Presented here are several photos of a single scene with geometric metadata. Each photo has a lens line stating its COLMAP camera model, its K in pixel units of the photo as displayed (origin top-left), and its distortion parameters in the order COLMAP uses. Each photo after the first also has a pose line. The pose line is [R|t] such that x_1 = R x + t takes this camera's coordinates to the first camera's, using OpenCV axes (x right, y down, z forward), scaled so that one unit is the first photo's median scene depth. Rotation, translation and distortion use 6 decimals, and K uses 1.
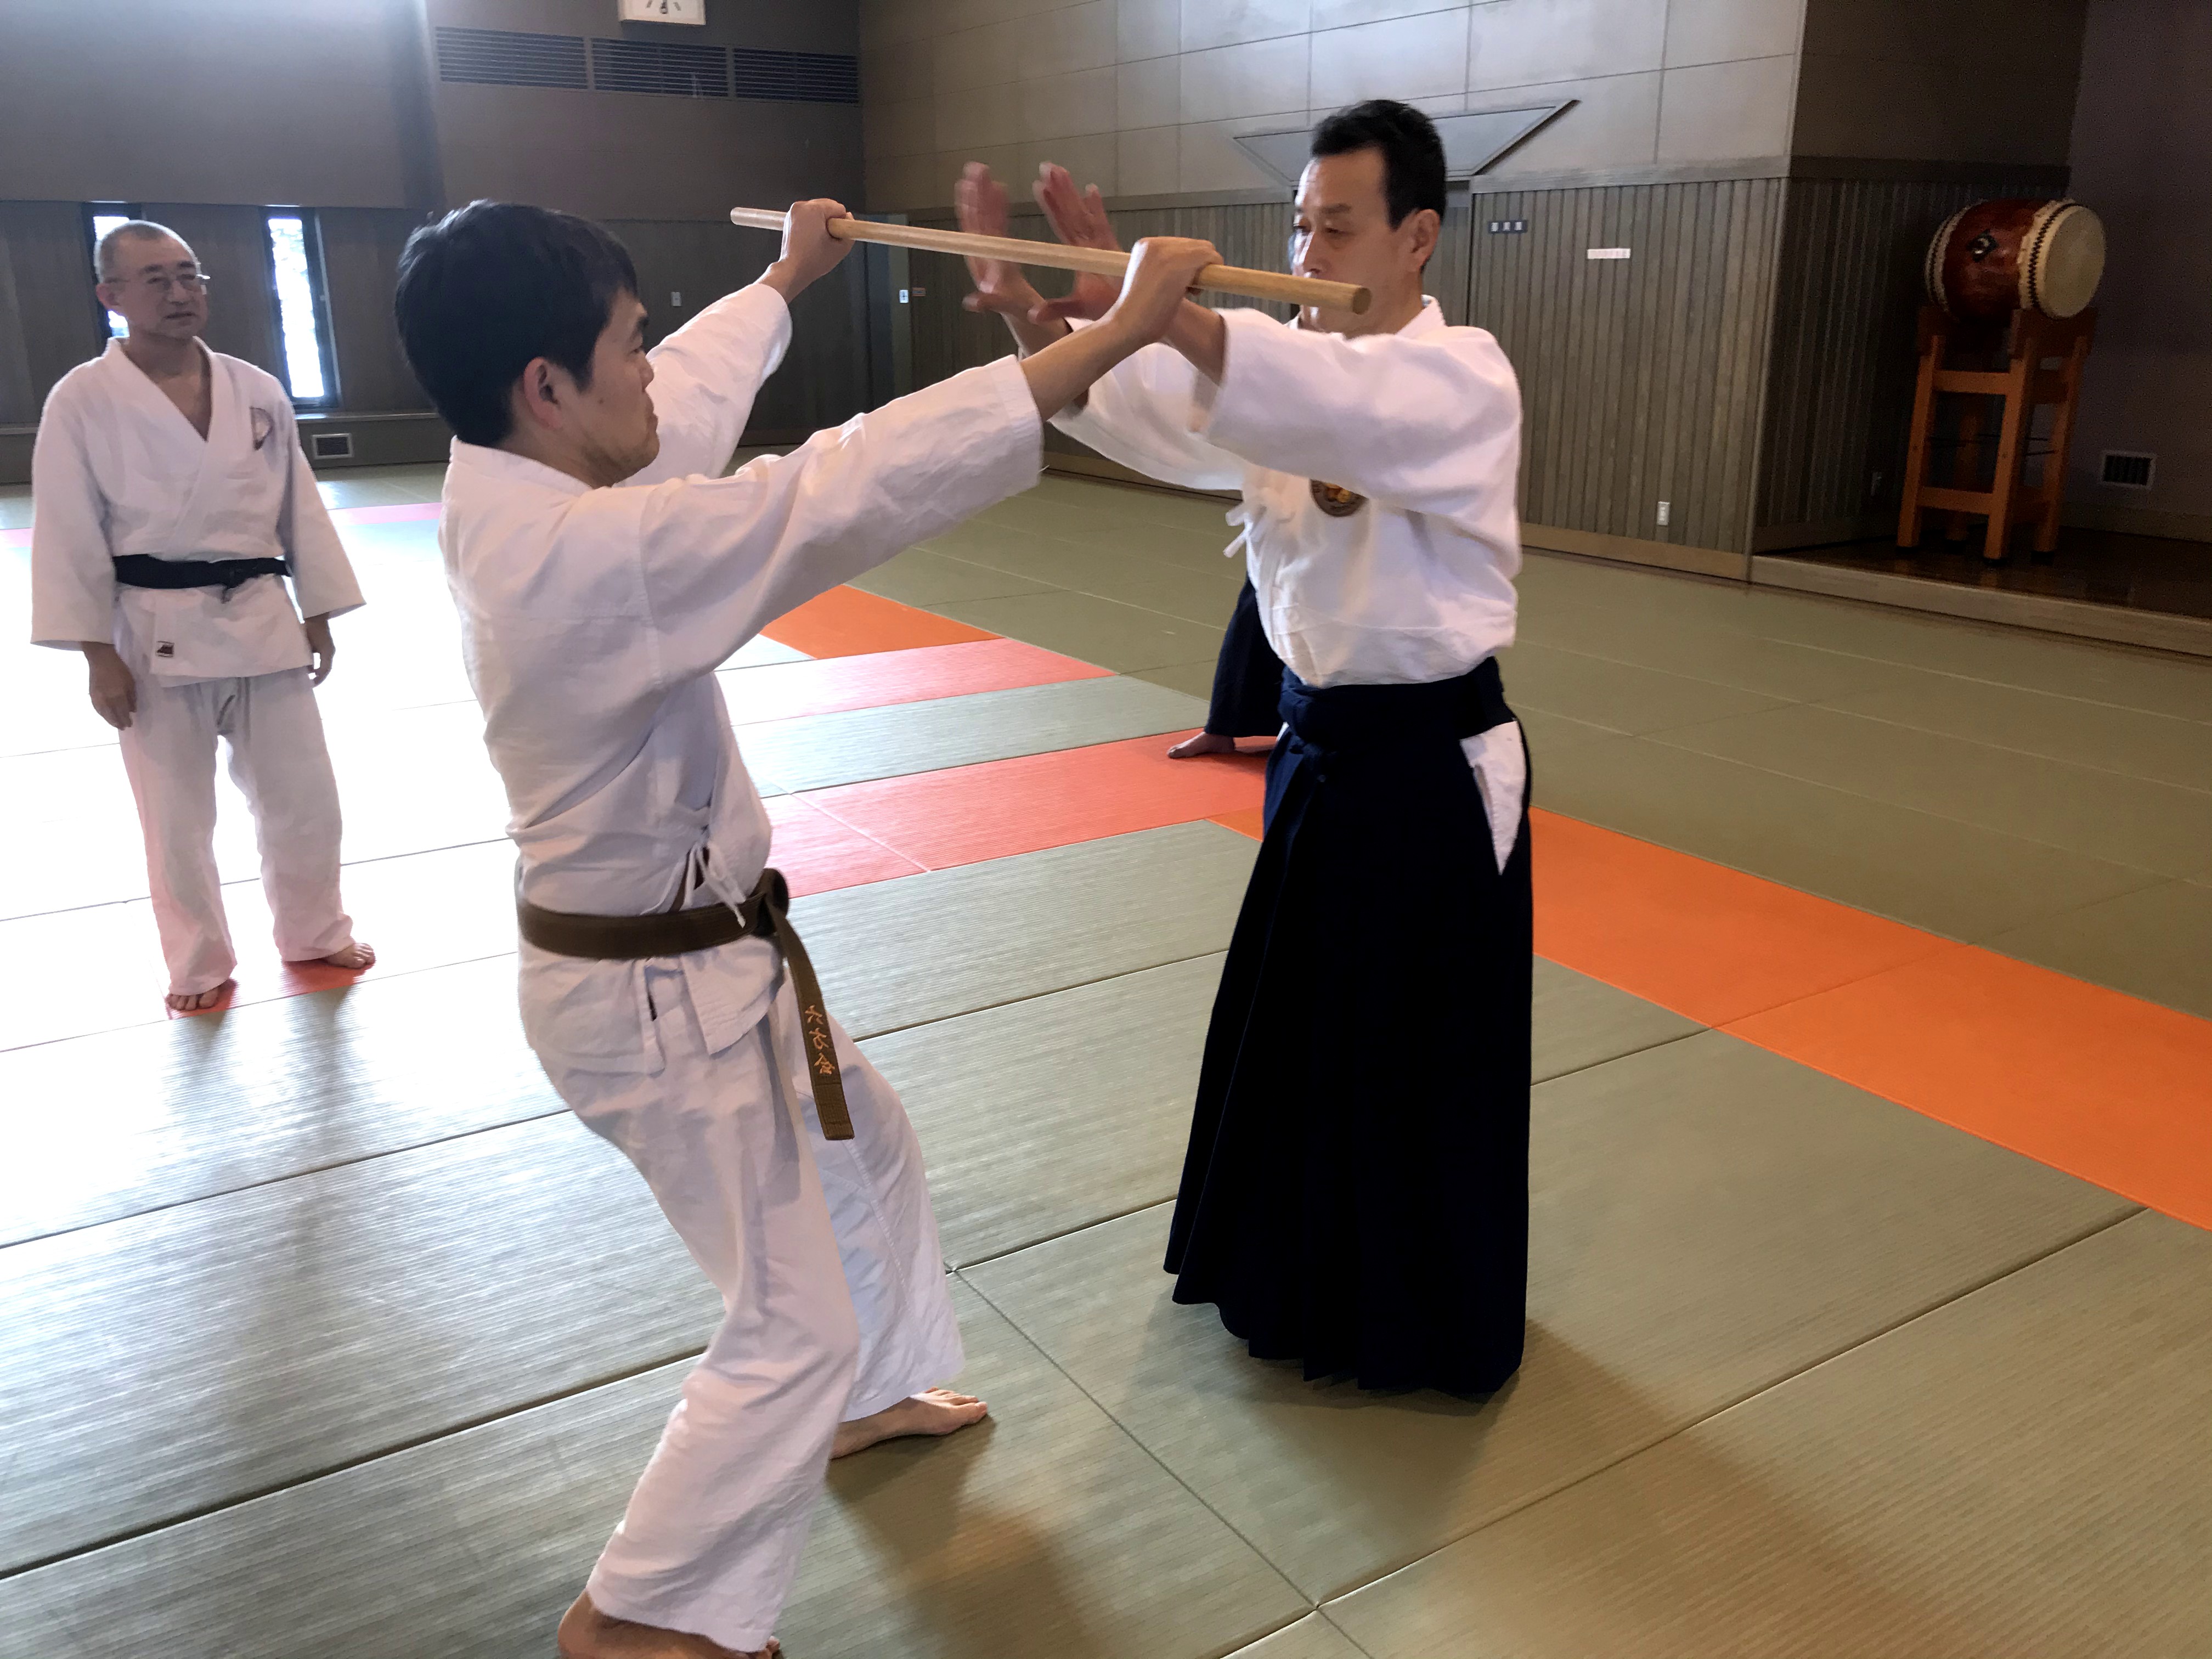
lens RADIAL K [[1847.3, 0, 1083.4], [0, 1847.3, 841.0], [0, 0, 1]] dist [0.005947, -0.001297]
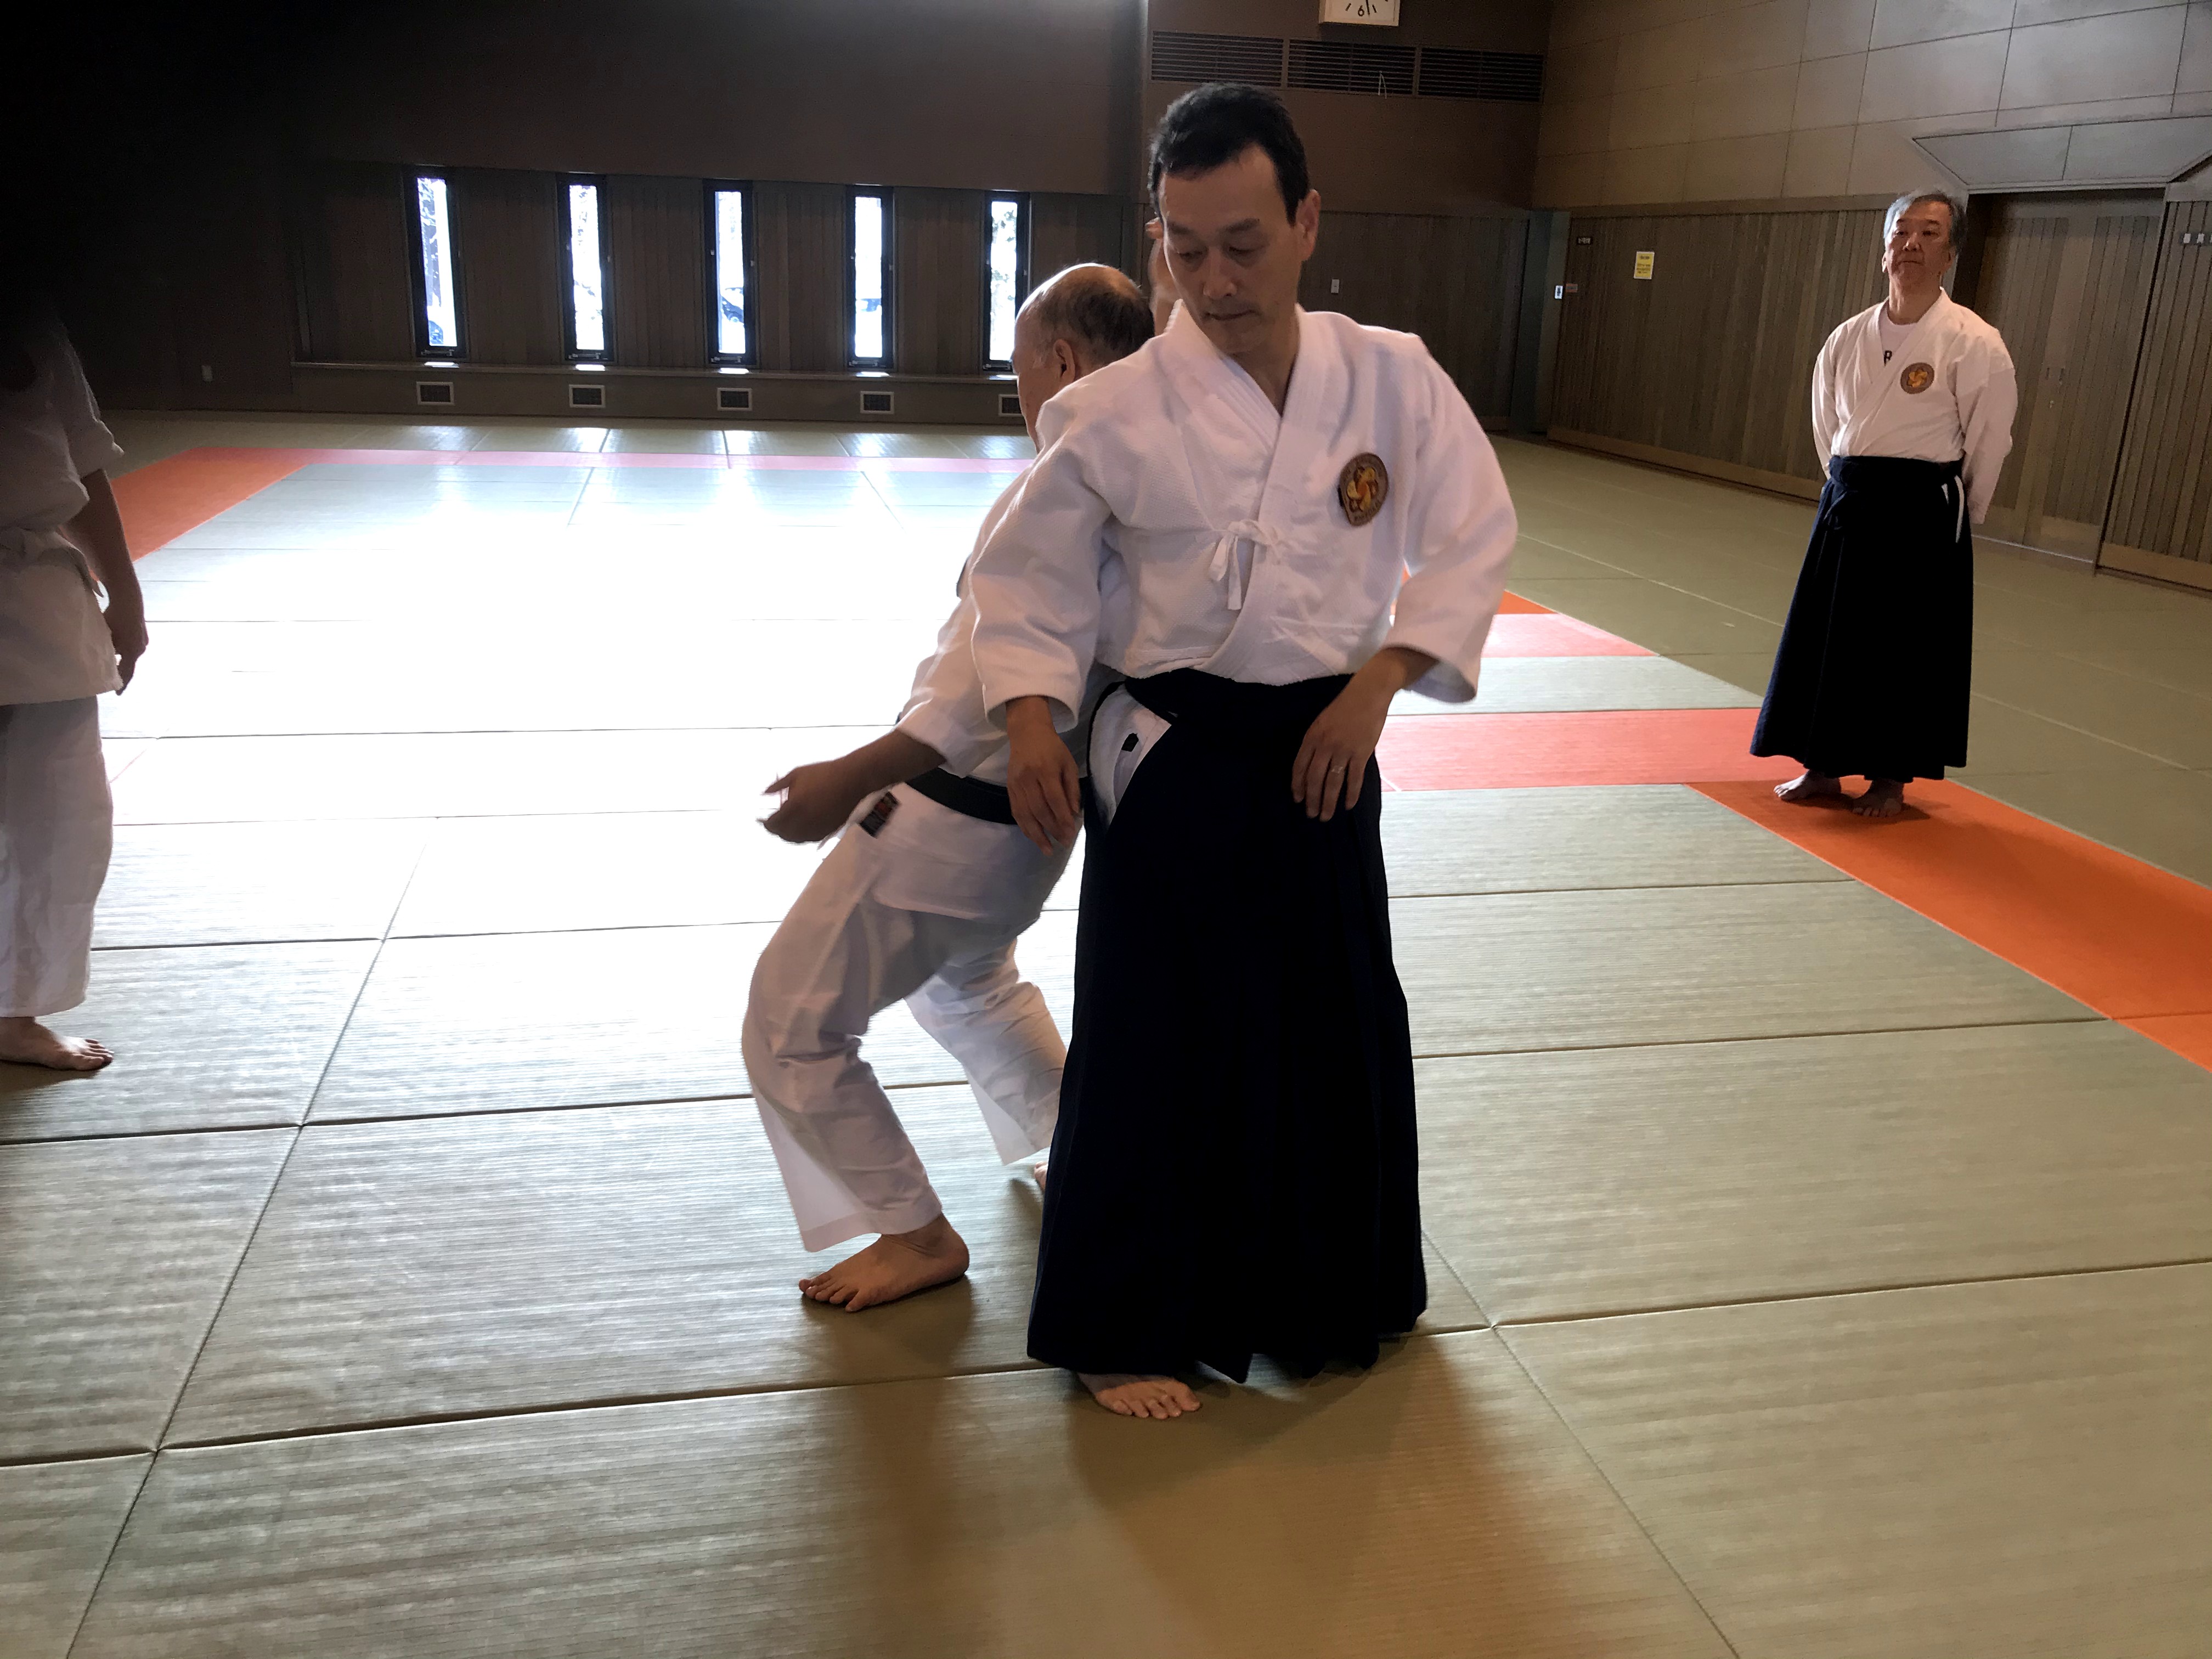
lens RADIAL K [[1847.3, 0, 1057.5], [0, 1847.3, 833.8], [0, 0, 1]] dist [0.005947, -0.001297]
pose [[0.931023, 0.137455, -0.338088, 0.054828], [-0.137323, 0.990225, 0.024431, 0.022409], [0.338141, 0.023681, 0.940797, -0.068838]]
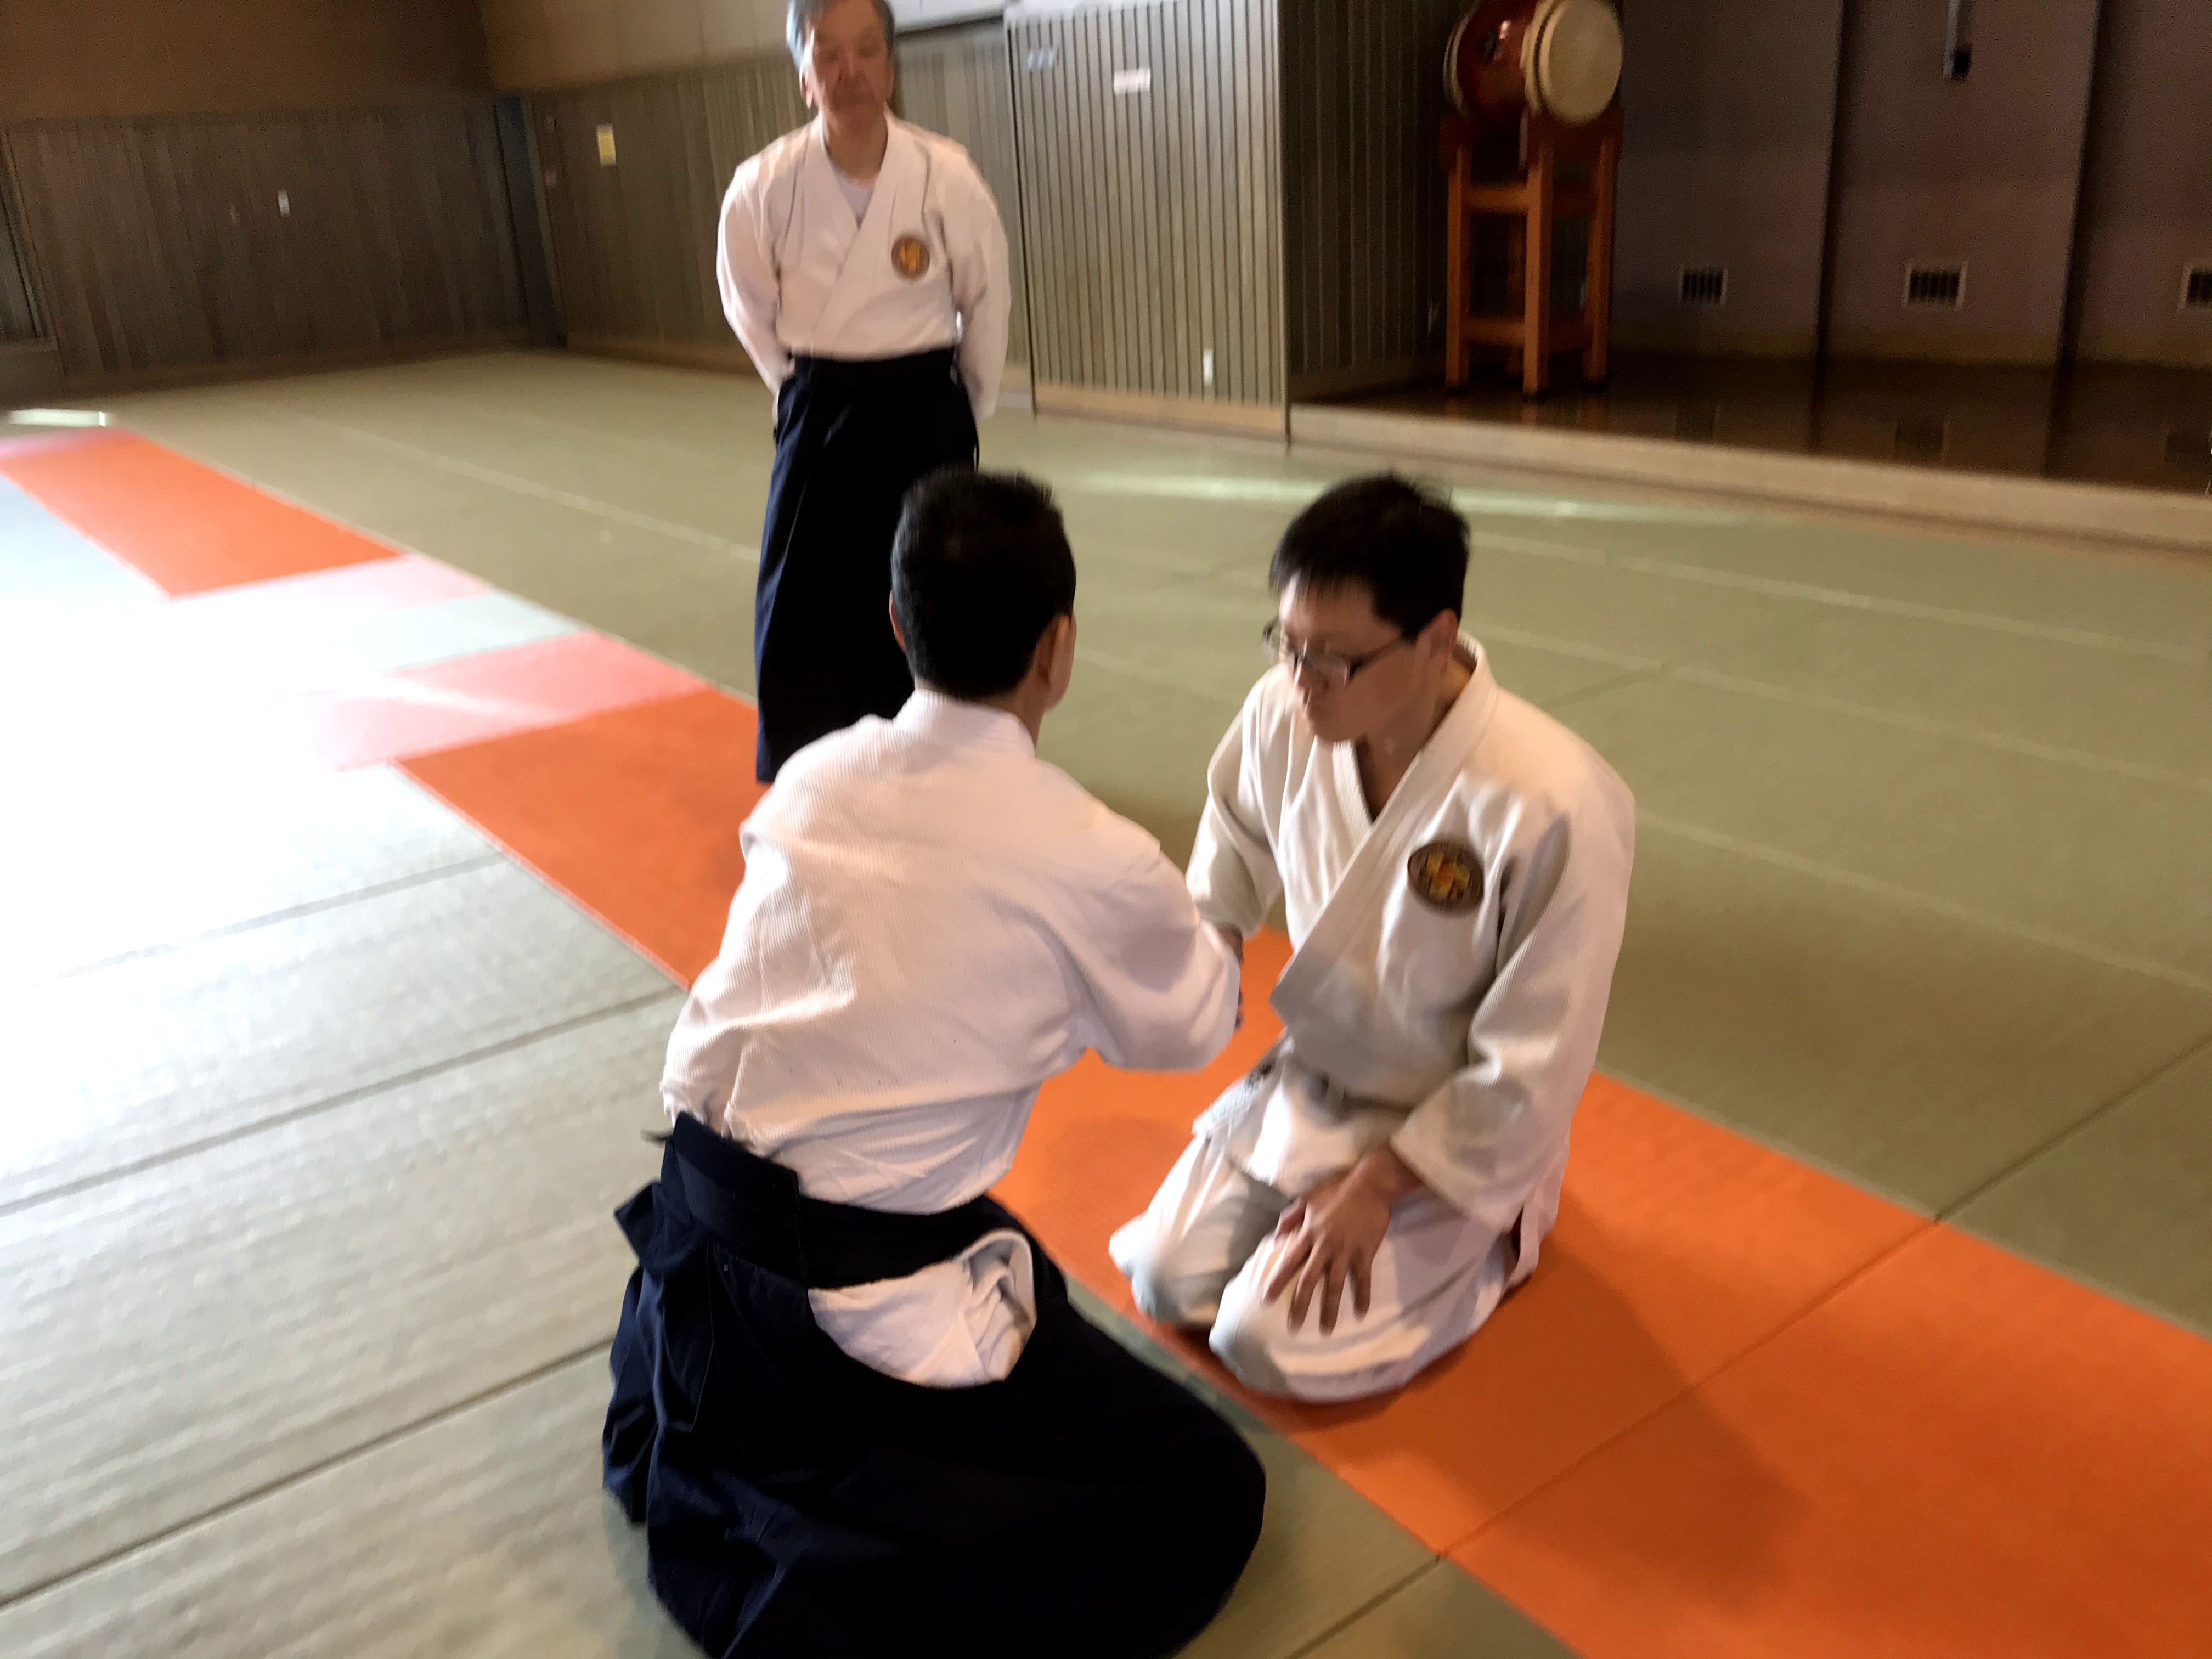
lens RADIAL K [[1847.3, 0, 1119.7], [0, 1847.3, 874.5], [0, 0, 1]] dist [0.005947, -0.001297]
pose [[0.995484, -0.083076, 0.045925, 0.211263], [0.079297, 0.993735, 0.078752, -0.001311], [-0.052179, -0.074755, 0.995836, 0.064844]]
